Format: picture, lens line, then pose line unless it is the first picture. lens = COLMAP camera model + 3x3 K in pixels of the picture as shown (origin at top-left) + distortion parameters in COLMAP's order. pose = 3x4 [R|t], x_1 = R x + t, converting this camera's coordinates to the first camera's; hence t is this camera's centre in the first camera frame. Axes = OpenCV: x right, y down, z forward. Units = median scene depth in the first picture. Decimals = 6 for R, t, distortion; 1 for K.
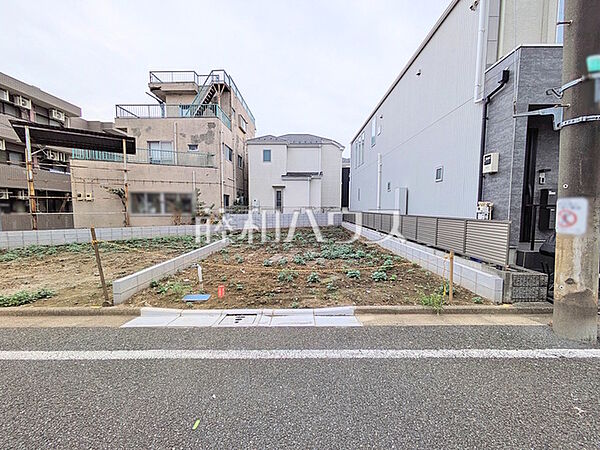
lens RADIAL K [[237.0, 0, 300.4], [0, 237.0, 223.6], [0, 0, 1]] dist [-0.001214, 0.001837]
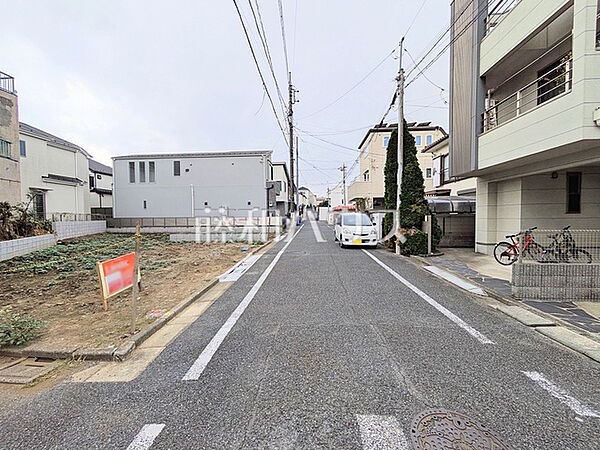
lens RADIAL K [[237.0, 0, 298.8], [0, 237.0, 223.5], [0, 0, 1]] dist [-0.001214, 0.001837]
pose [[0.043624, -0.031957, 0.998537, -1.087305], [0.074608, 0.996802, 0.028642, 0.007380], [-0.996258, 0.073249, 0.045869, 0.091787]]
